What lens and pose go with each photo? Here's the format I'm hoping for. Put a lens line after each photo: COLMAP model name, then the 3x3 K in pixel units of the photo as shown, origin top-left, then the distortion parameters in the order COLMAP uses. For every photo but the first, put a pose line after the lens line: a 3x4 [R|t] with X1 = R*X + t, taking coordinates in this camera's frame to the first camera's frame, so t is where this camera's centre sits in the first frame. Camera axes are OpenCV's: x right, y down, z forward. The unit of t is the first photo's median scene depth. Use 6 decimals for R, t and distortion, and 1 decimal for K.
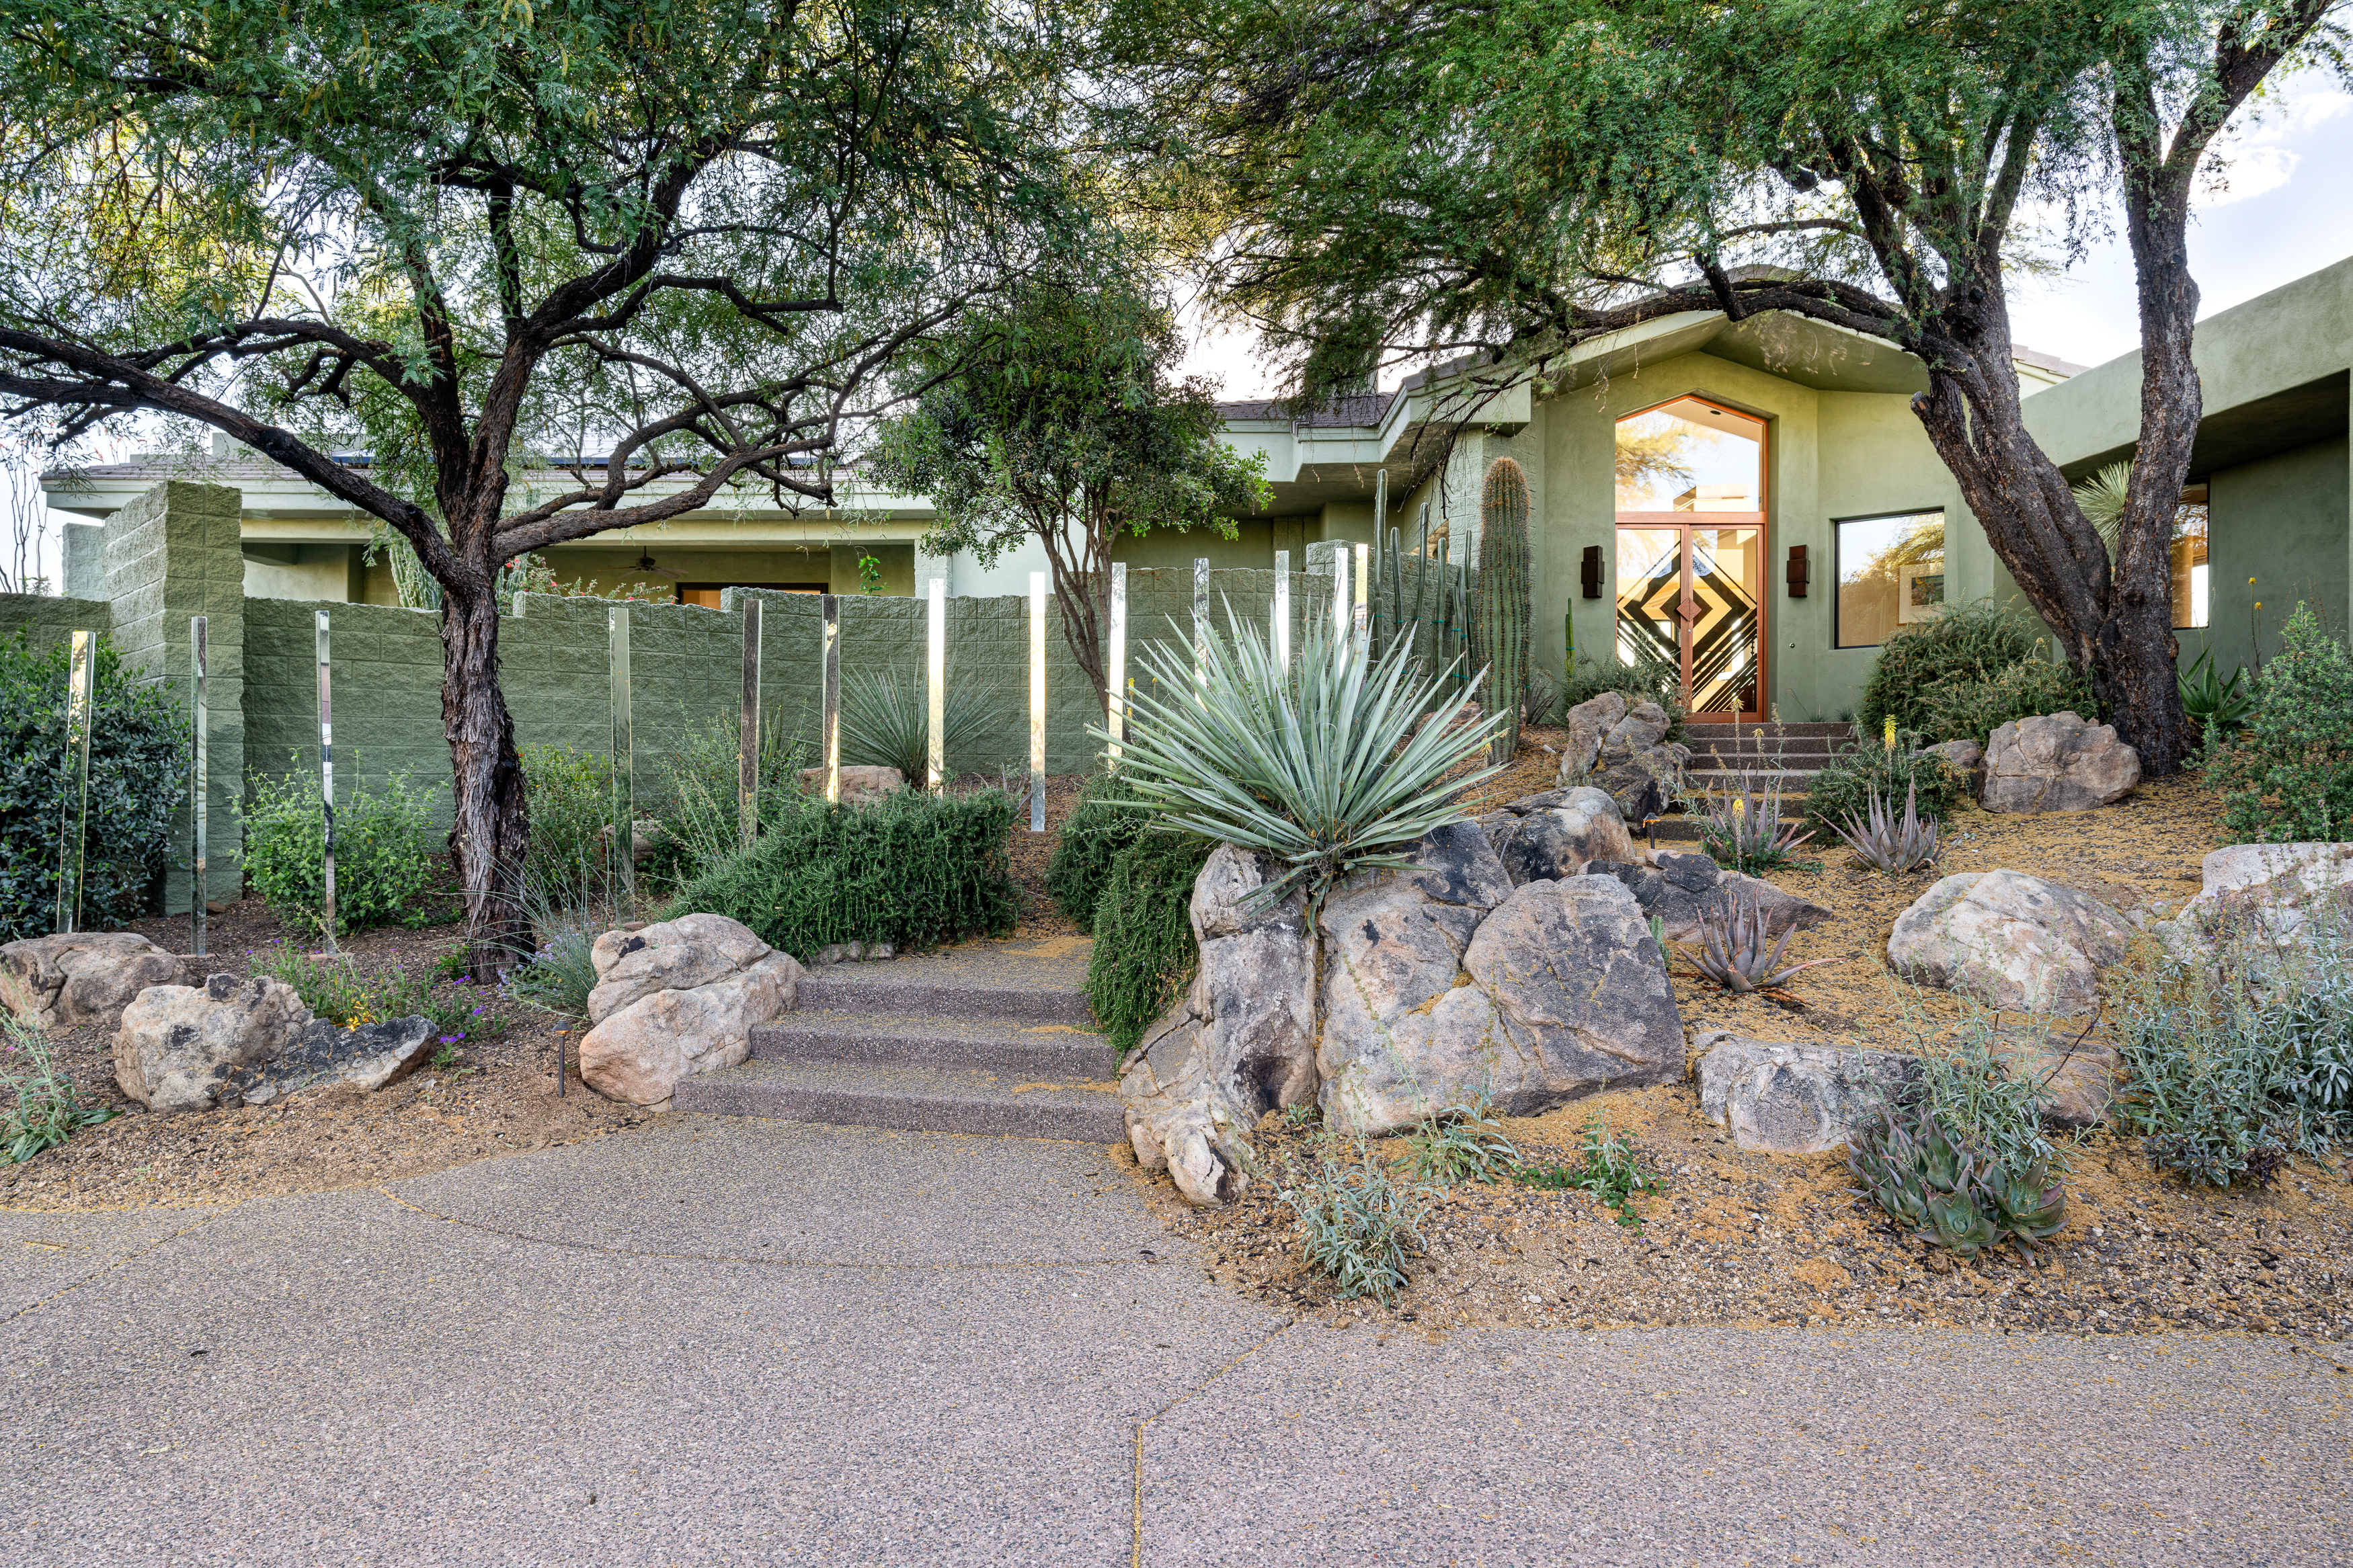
lens RADIAL K [[1412.3, 0, 1176.5], [0, 1412.3, 784.0], [0, 0, 1]] dist [-0.001956, 0.000439]
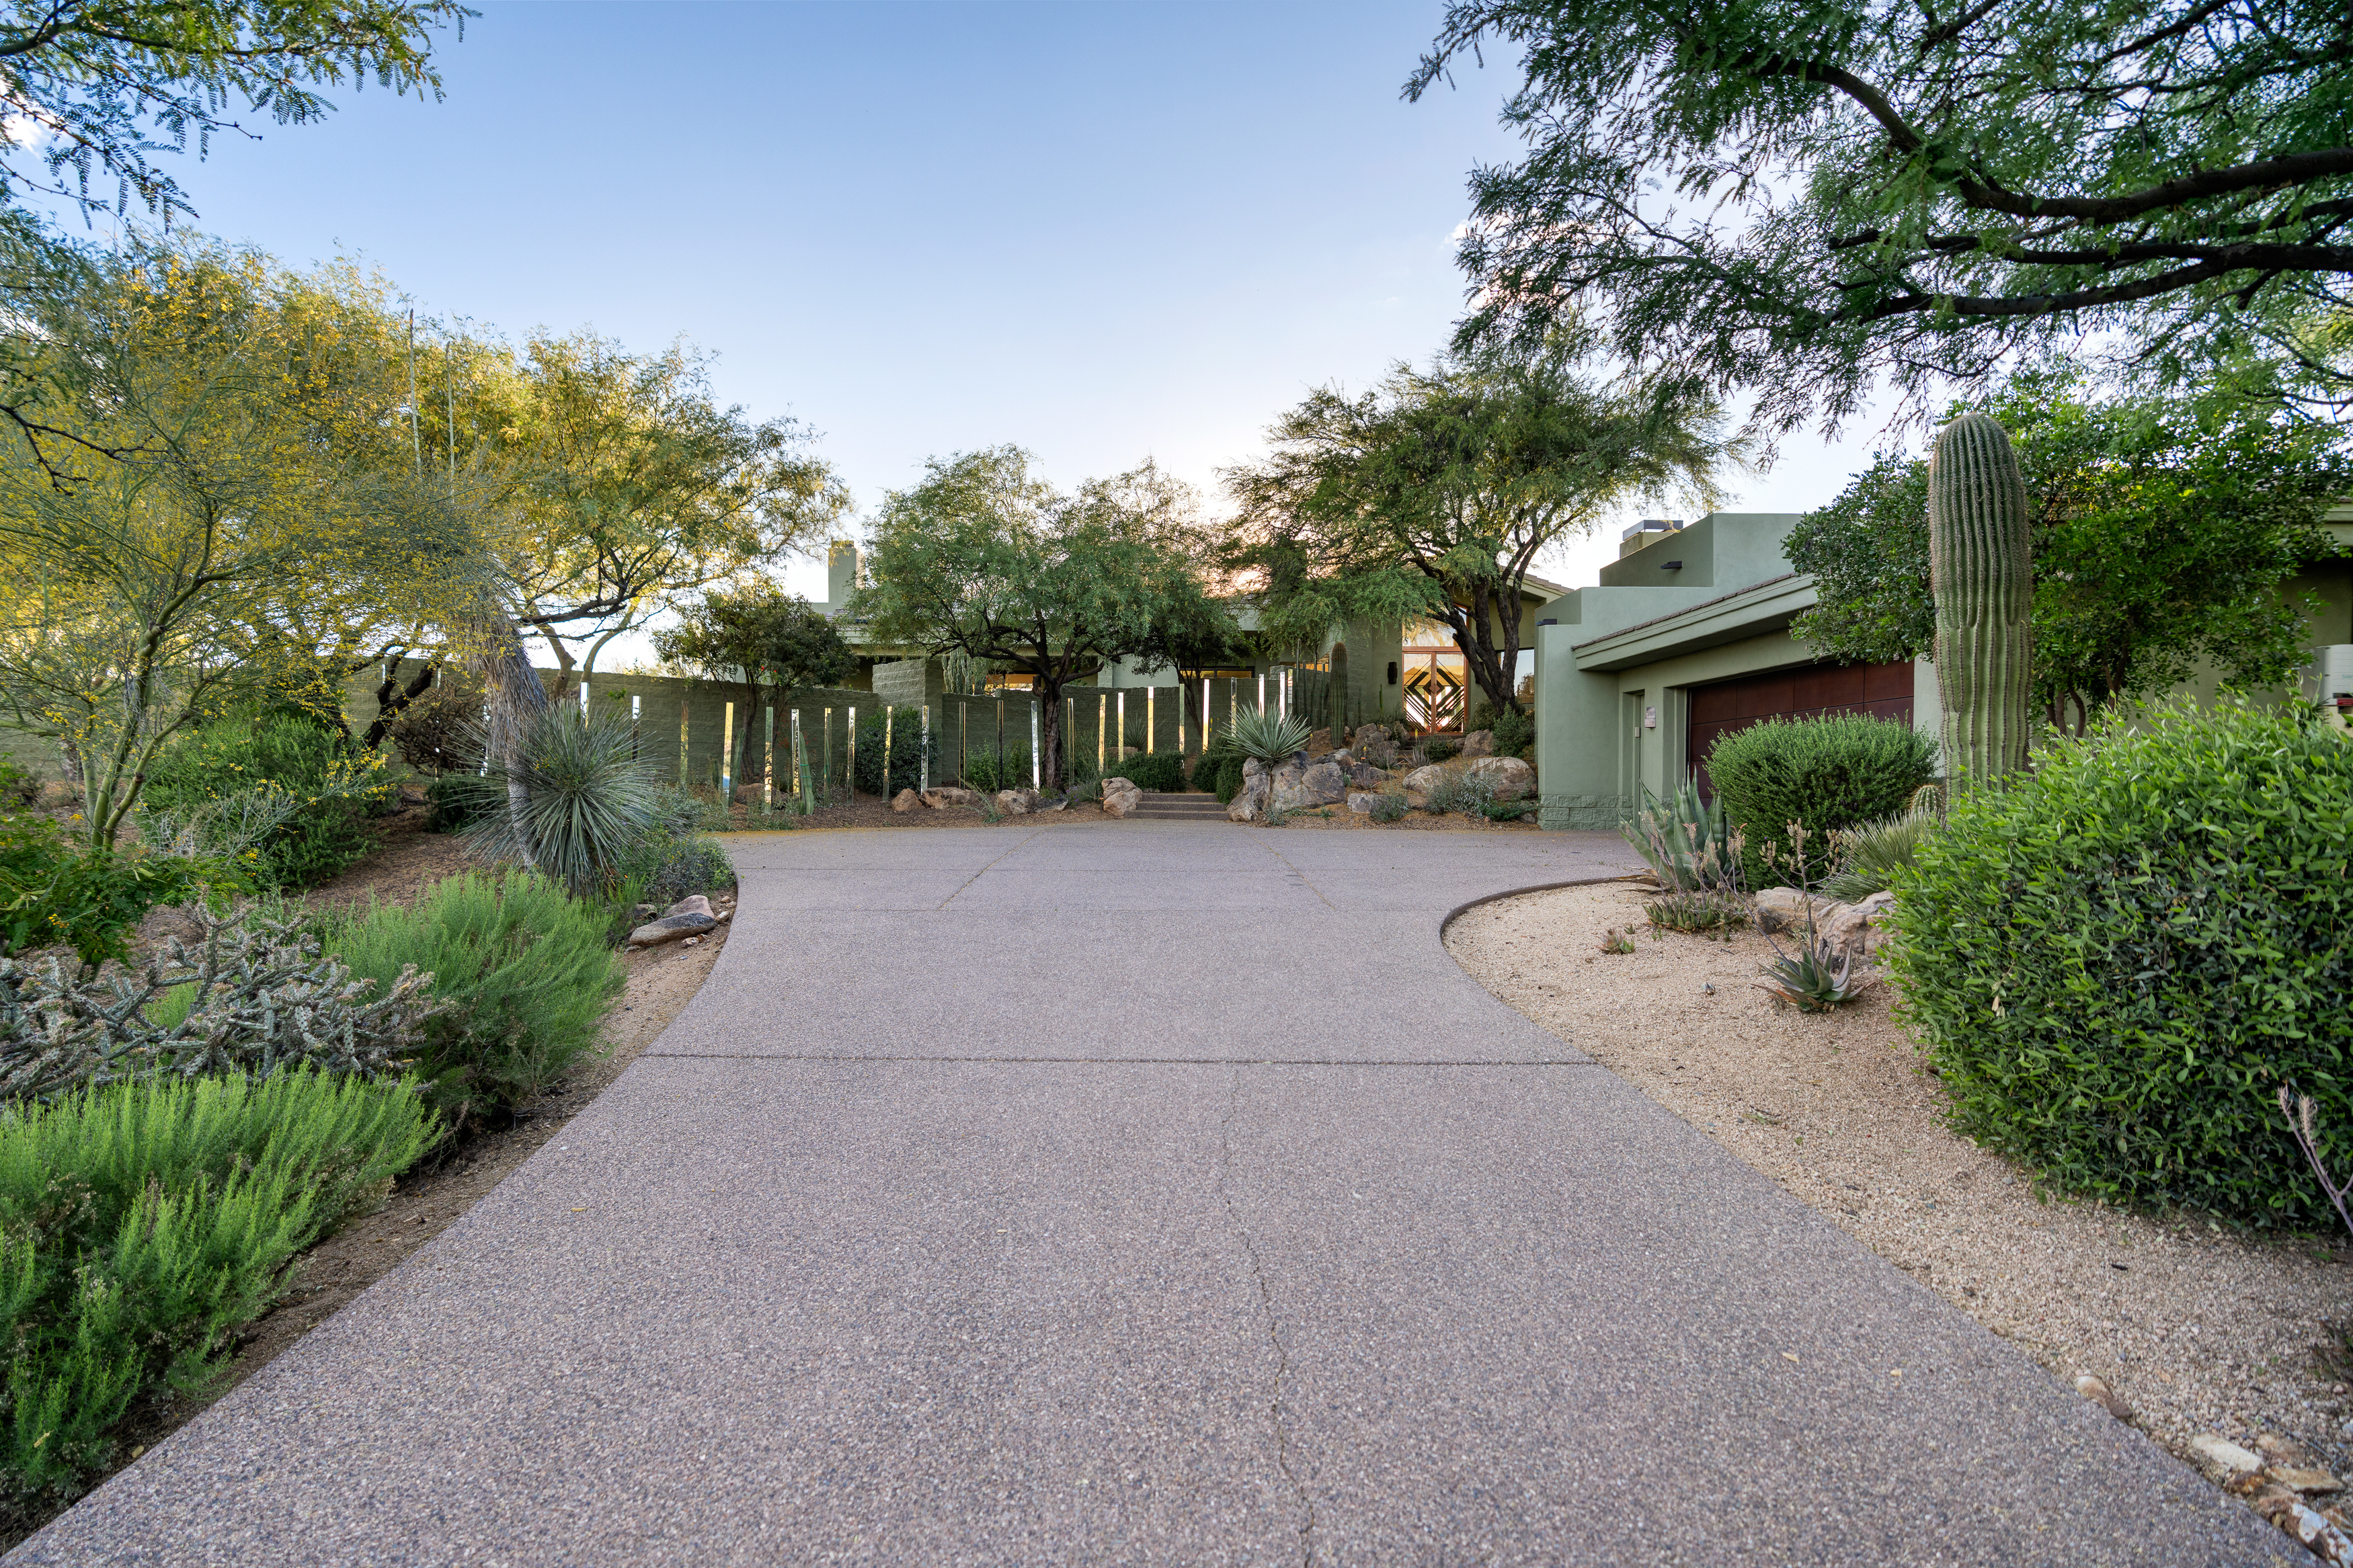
lens RADIAL K [[1168.5, 0, 1161.9], [0, 1168.5, 785.4], [0, 0, 1]] dist [-0.006989, -0.000273]
pose [[0.999962, 0.002383, -0.008389, -0.207938], [-0.002470, 0.999943, -0.010402, 0.166840], [0.008364, 0.010423, 0.999911, -2.619344]]
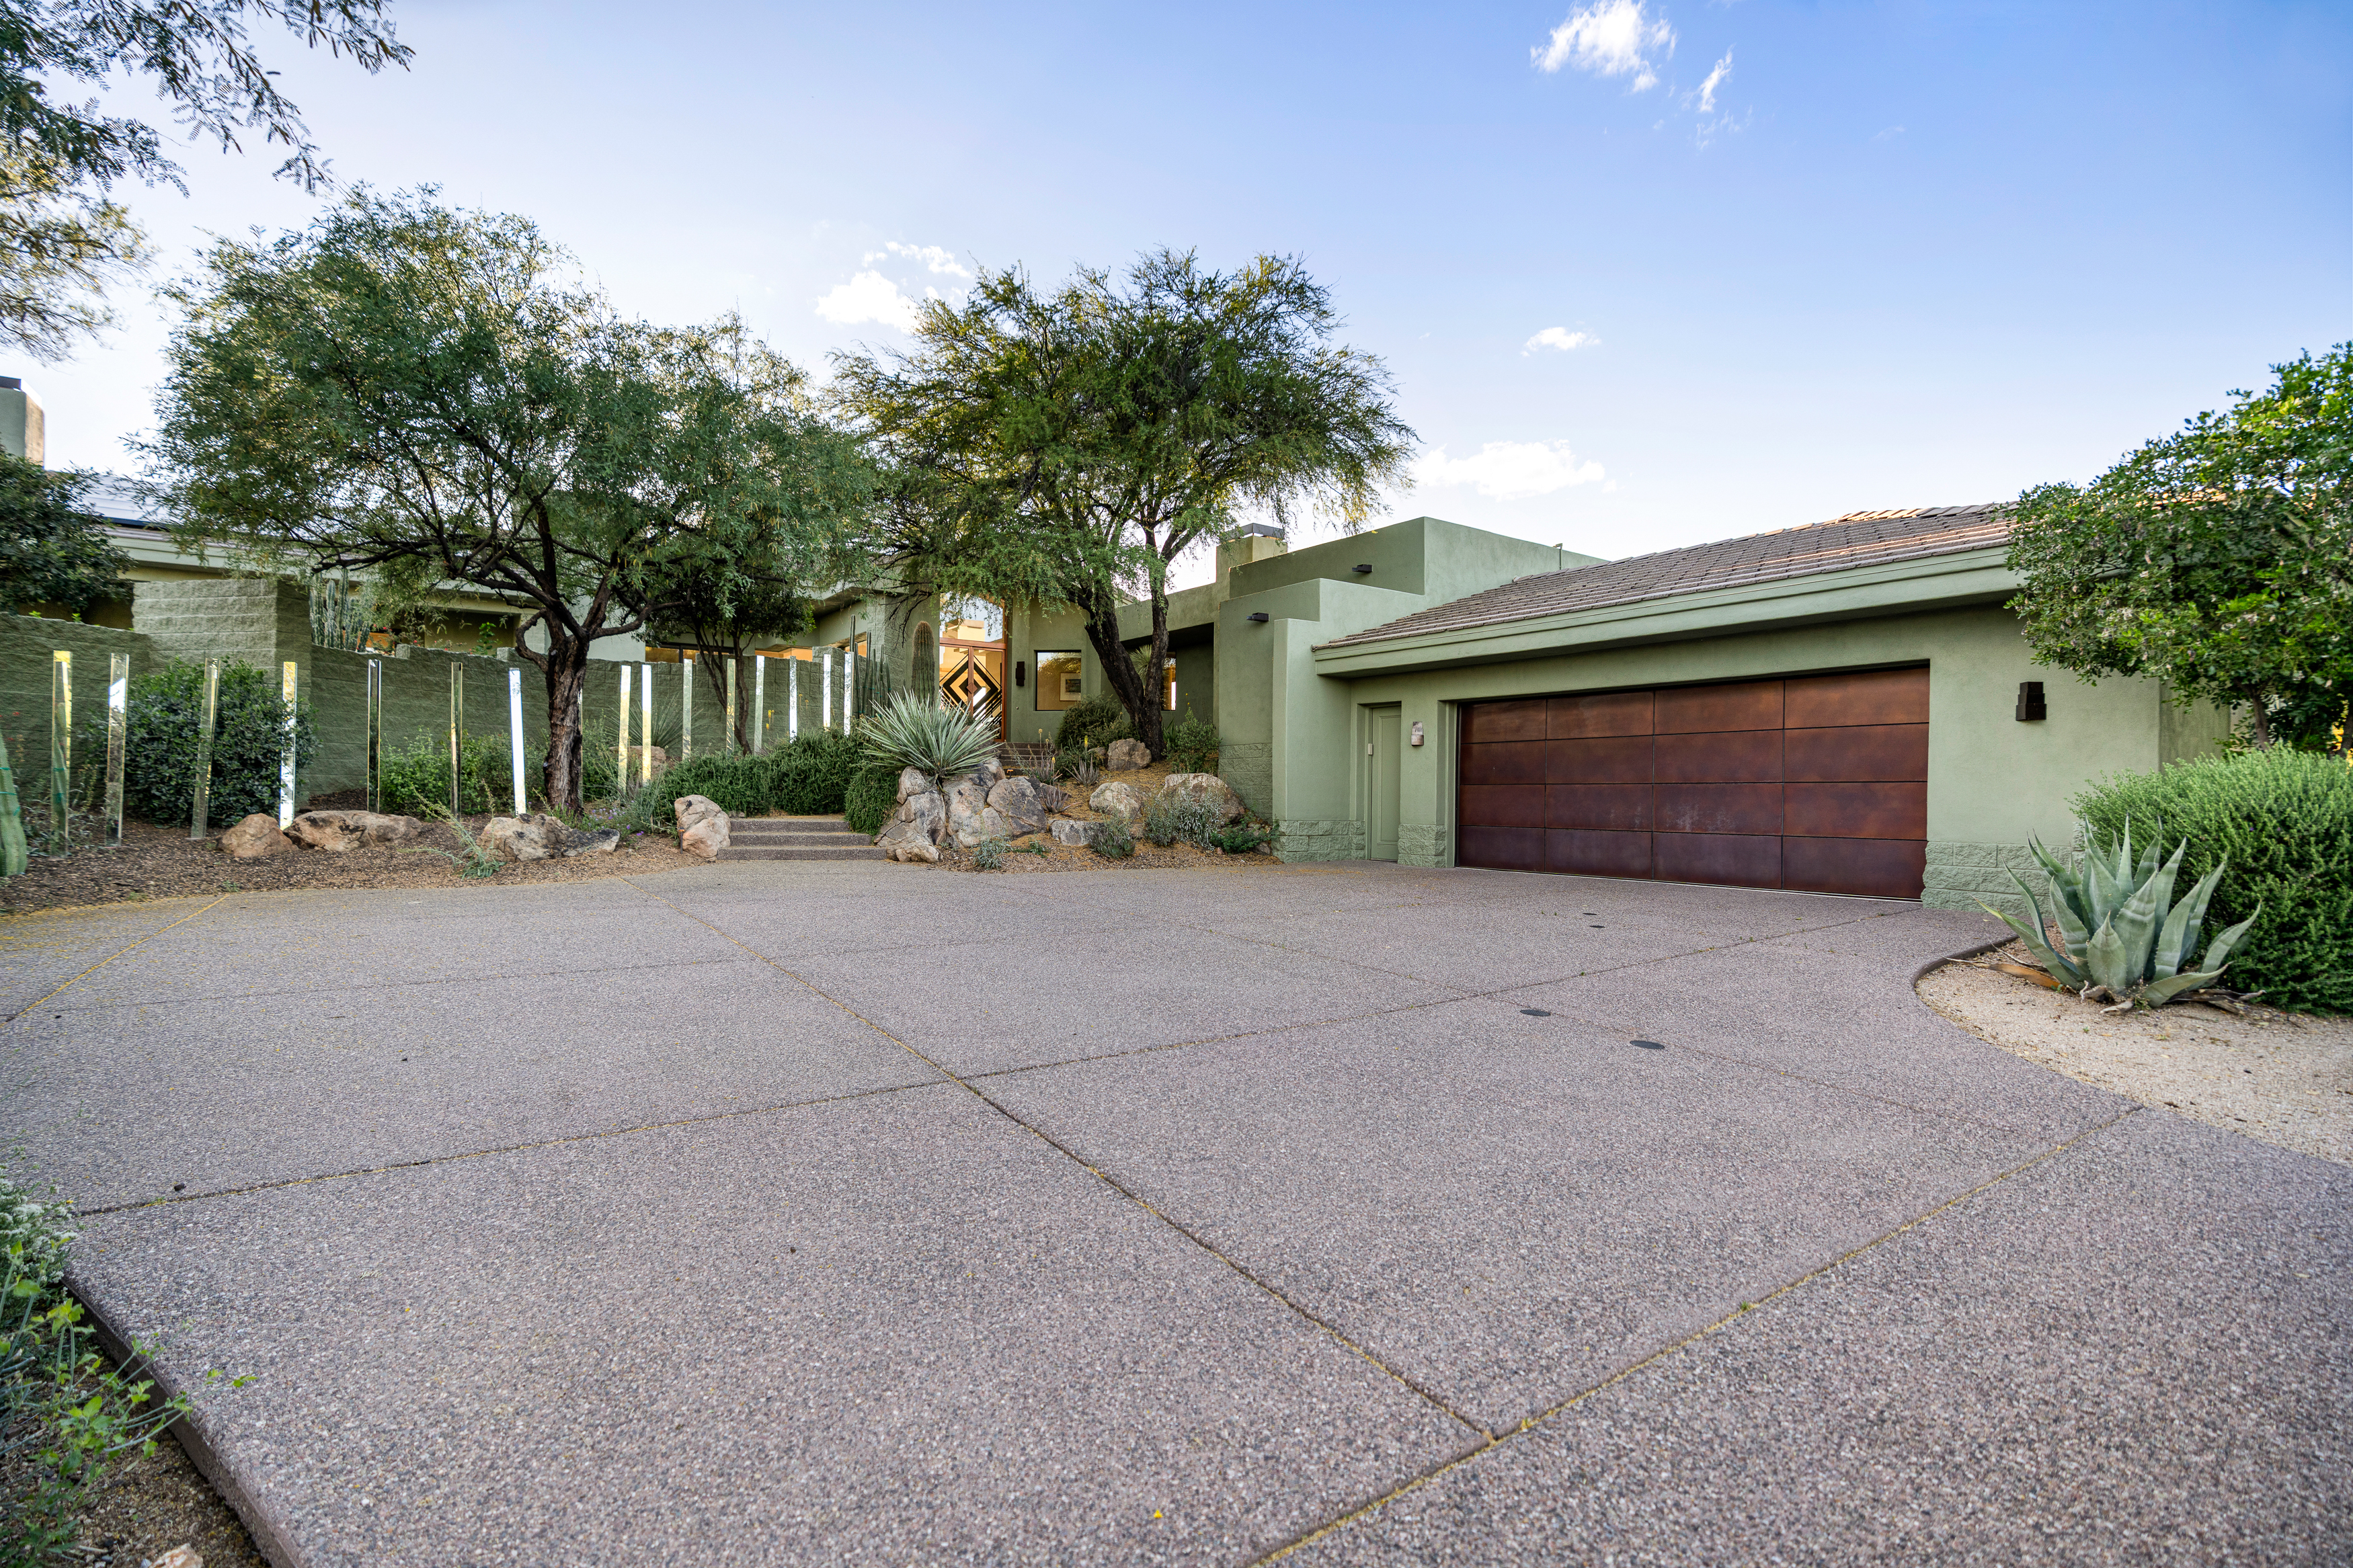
lens RADIAL K [[1084.5, 0, 1159.2], [0, 1084.5, 788.0], [0, 0, 1]] dist [-0.002081, -0.000114]
pose [[0.824060, 0.009735, 0.566419, -0.846988], [-0.004298, 0.999931, -0.010932, 0.108404], [-0.566487, 0.006574, 0.824045, -1.263312]]
